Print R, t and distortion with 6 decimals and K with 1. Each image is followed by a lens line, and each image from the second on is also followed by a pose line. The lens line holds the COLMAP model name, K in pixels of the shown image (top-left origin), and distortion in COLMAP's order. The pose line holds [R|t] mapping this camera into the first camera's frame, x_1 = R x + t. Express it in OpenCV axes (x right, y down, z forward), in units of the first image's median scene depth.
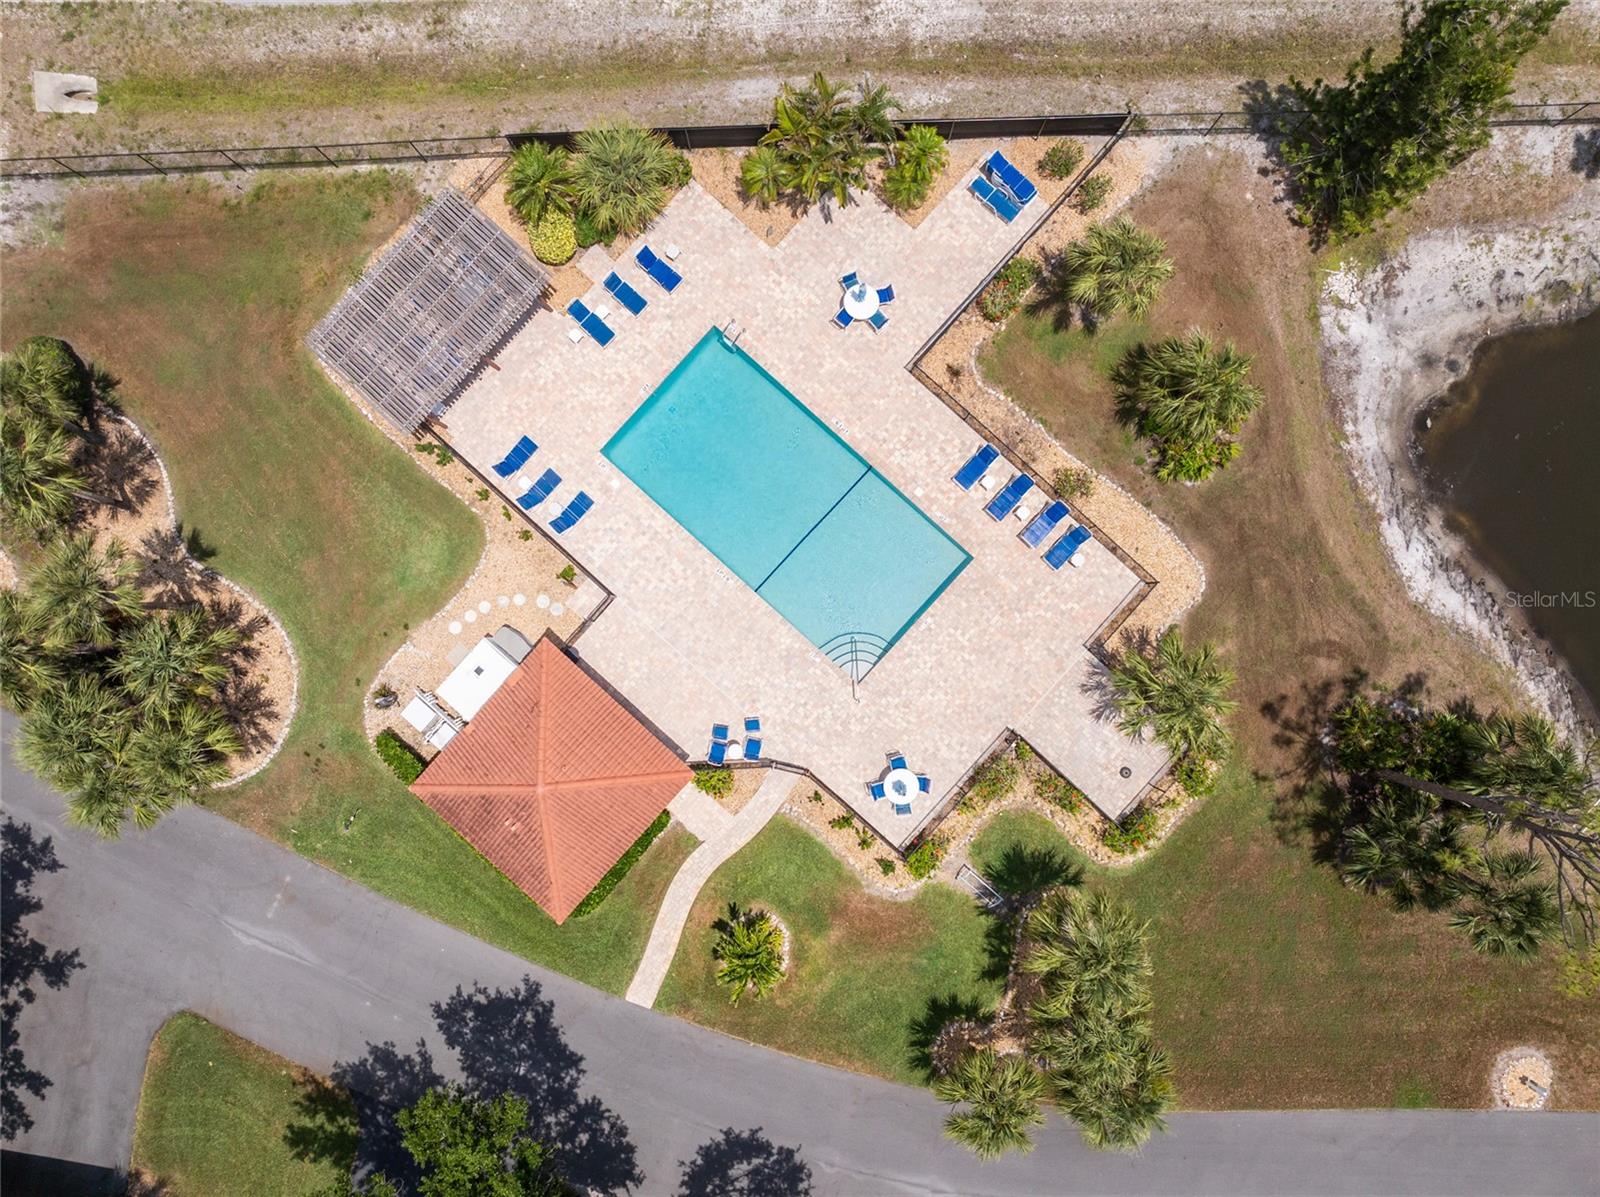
lens RADIAL K [[1119.6, 0, 800.0], [0, 1119.6, 598.5], [0, 0, 1]] dist [-0.054599, 0.002505]
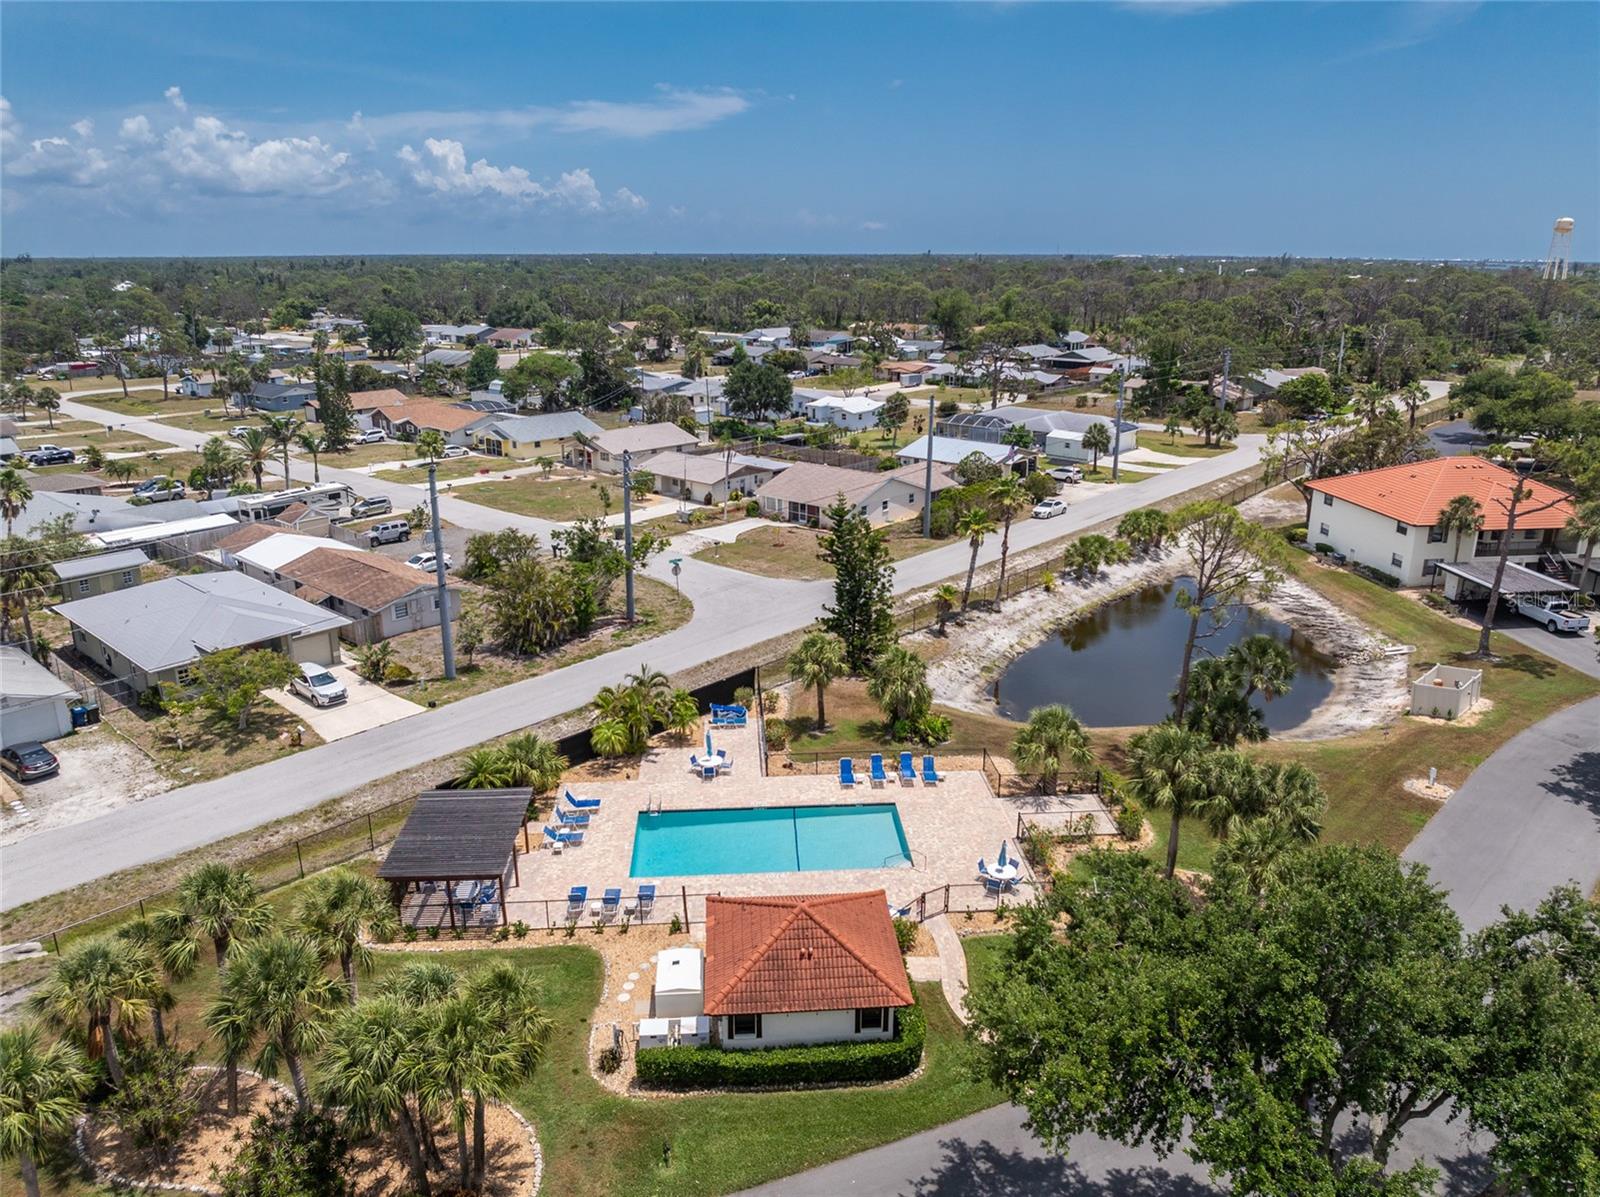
lens RADIAL K [[1119.6, 0, 800.0], [0, 1119.6, 598.5], [0, 0, 1]] dist [-0.054599, 0.002505]
pose [[0.693801, -0.206020, 0.690069, -0.825744], [0.720070, 0.214142, -0.660032, 0.736544], [-0.011793, 0.954829, 0.296921, 0.347449]]
